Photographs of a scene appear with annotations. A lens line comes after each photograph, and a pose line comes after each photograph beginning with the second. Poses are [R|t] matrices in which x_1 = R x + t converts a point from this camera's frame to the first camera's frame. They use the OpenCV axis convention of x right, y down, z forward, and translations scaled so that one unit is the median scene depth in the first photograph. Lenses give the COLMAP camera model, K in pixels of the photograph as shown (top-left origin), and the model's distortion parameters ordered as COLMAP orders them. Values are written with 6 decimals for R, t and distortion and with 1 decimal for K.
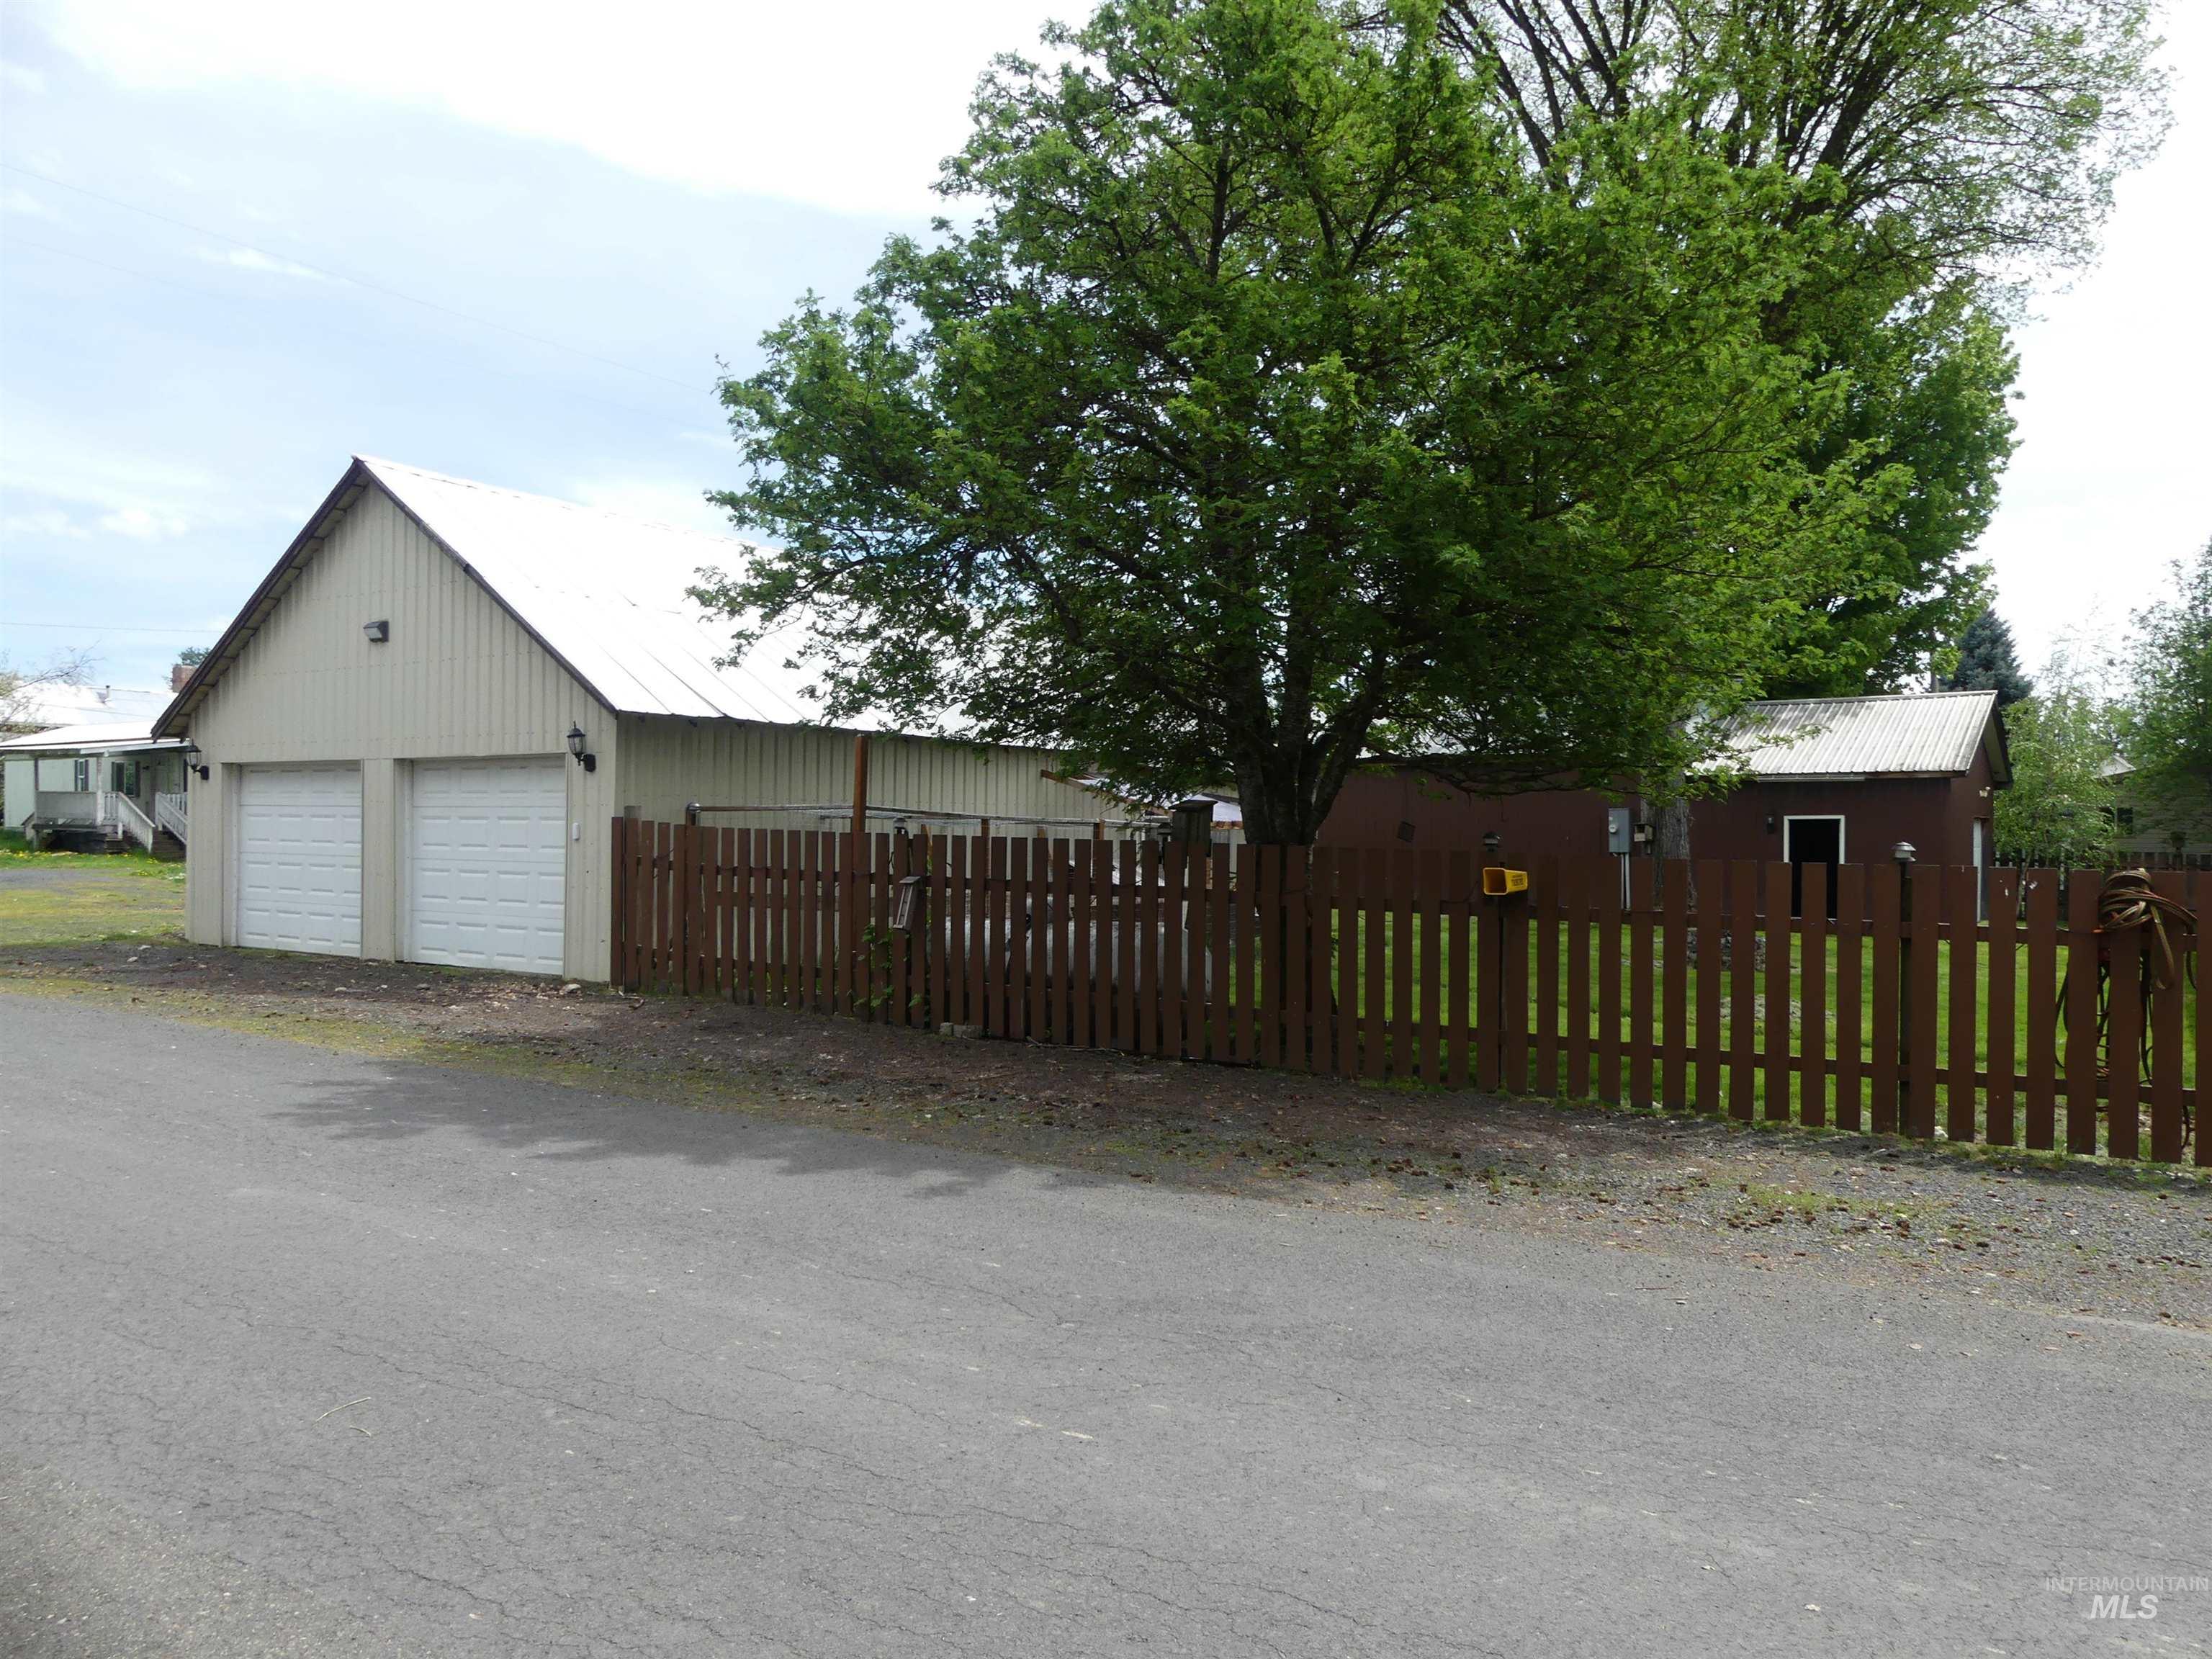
lens RADIAL K [[1619.2, 0, 1144.9], [0, 1619.2, 782.3], [0, 0, 1]] dist [-0.011031, -0.001789]
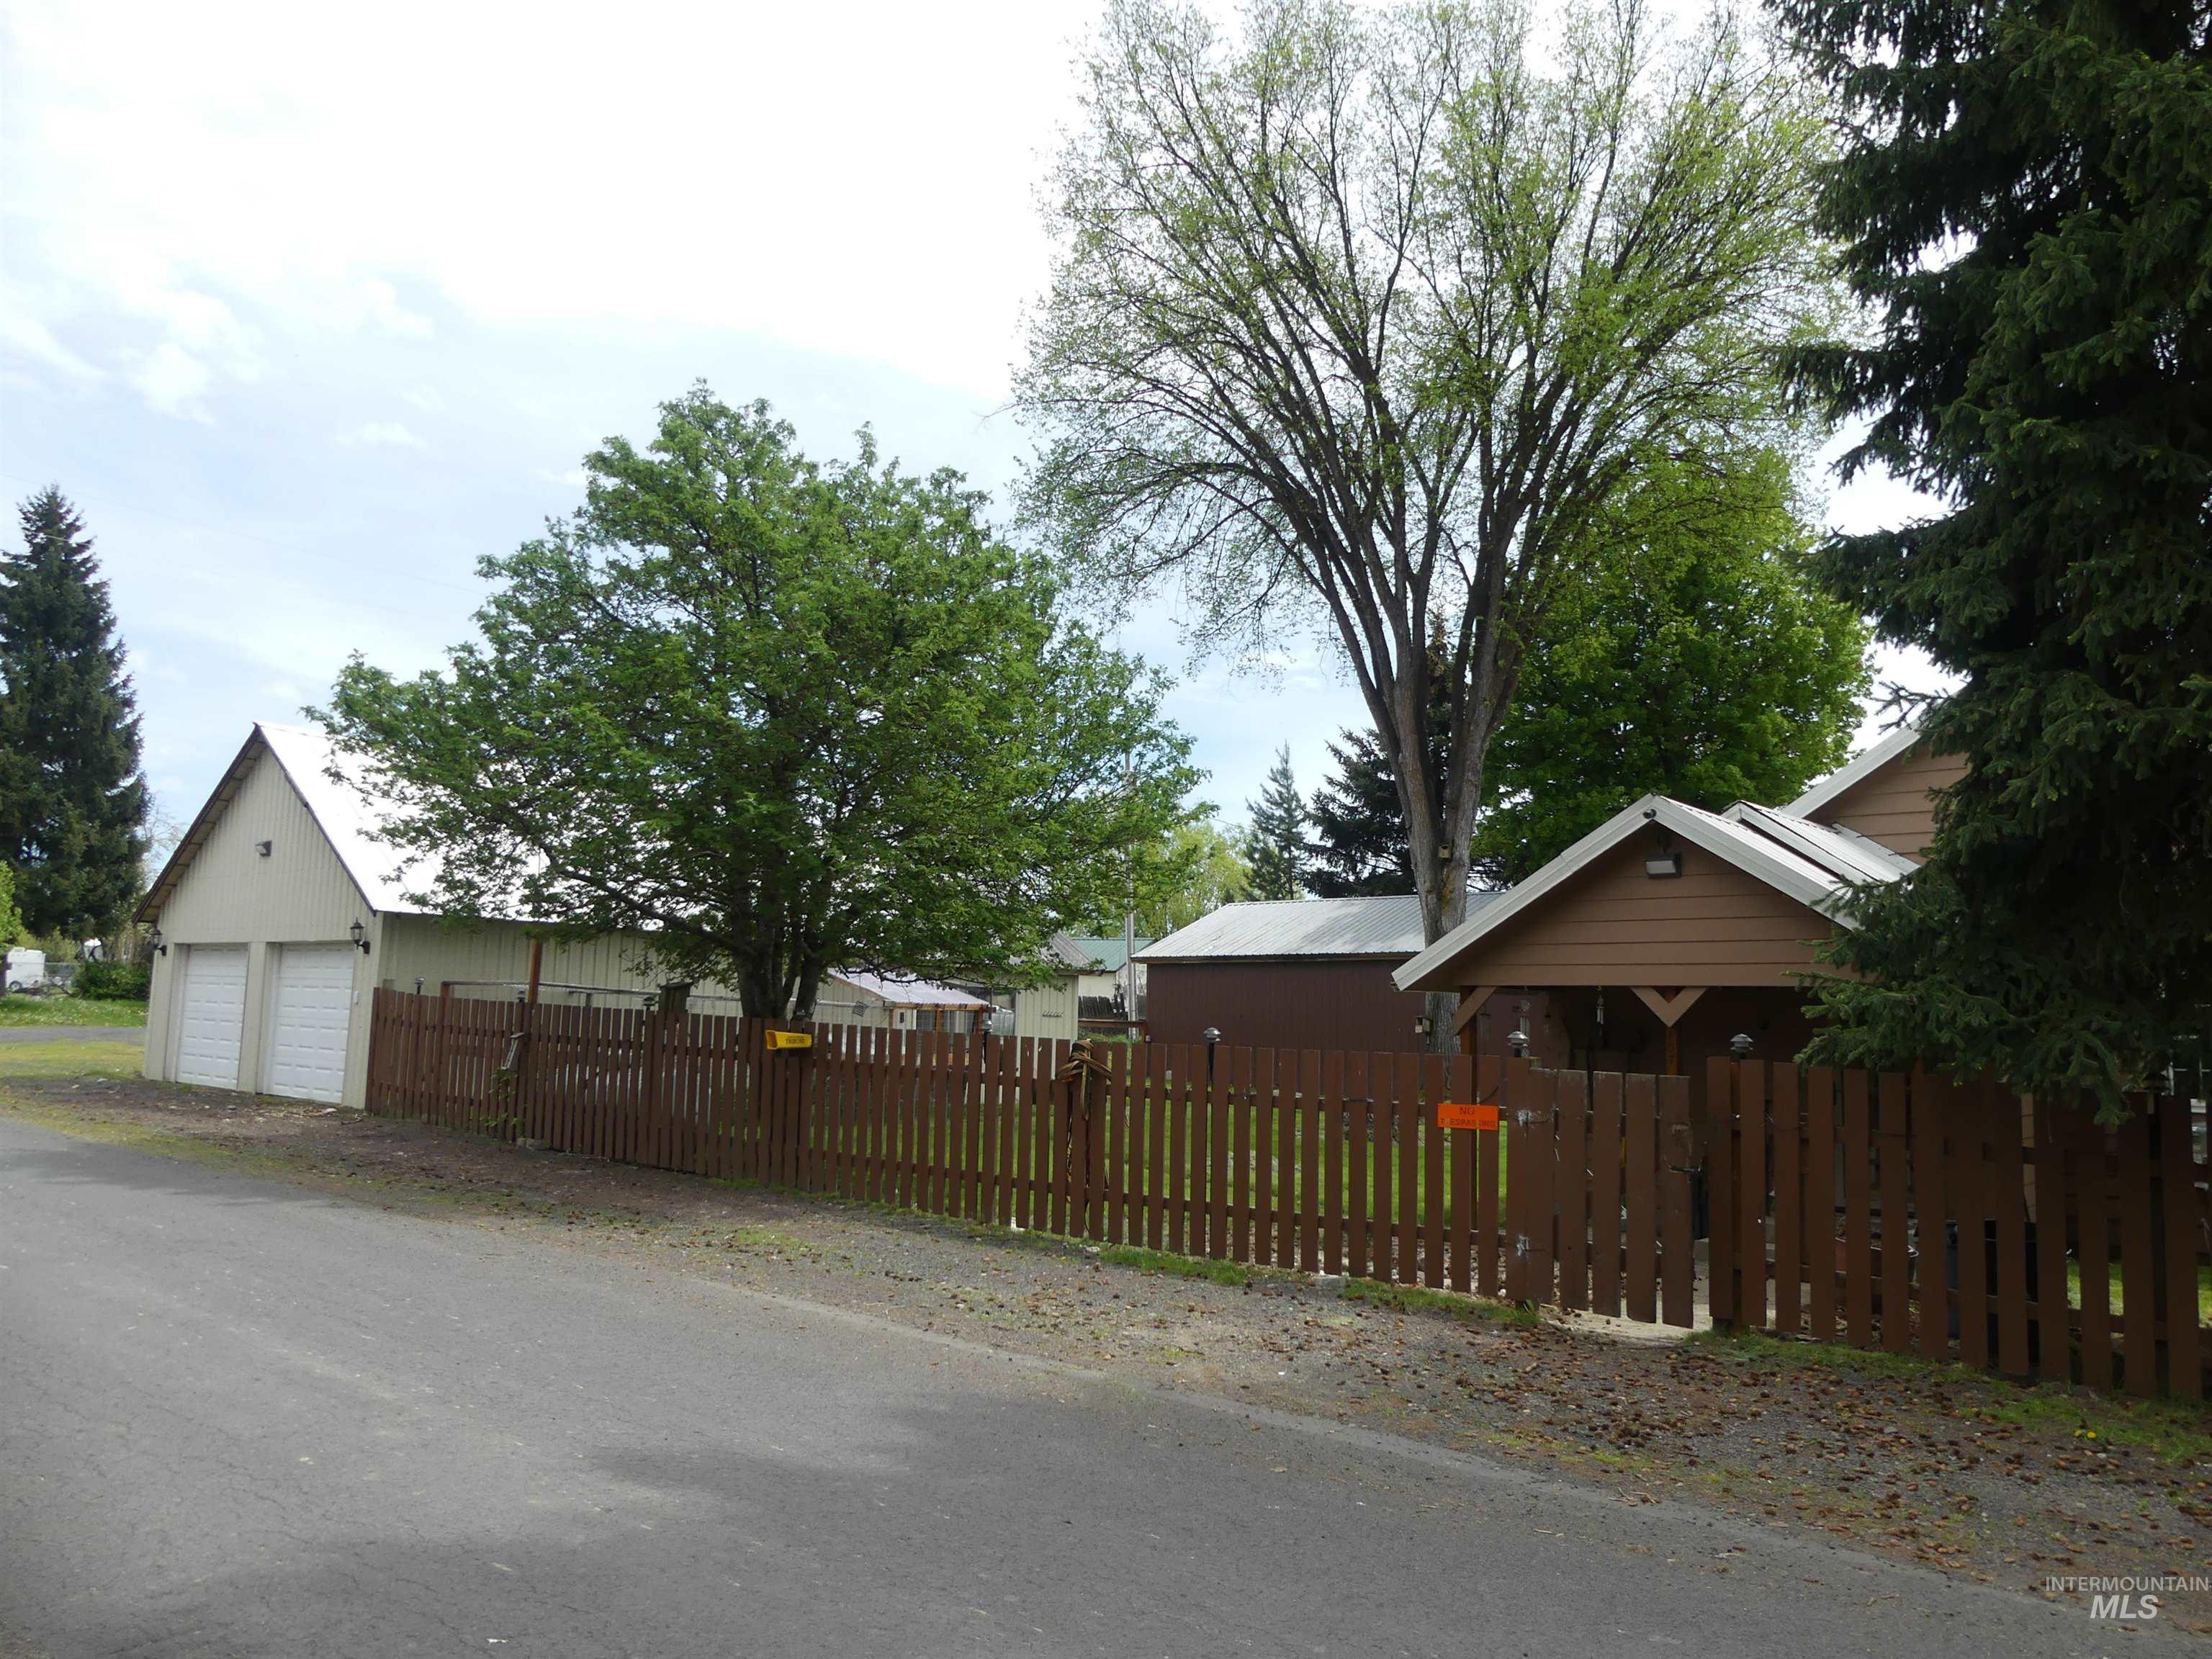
lens RADIAL K [[1619.2, 0, 1144.9], [0, 1619.2, 782.3], [0, 0, 1]] dist [-0.011031, -0.001789]
pose [[0.990363, 0.007004, -0.138321, 0.664241], [-0.024357, 0.991963, -0.124160, 0.003810], [0.136340, 0.126333, 0.982574, -0.370611]]
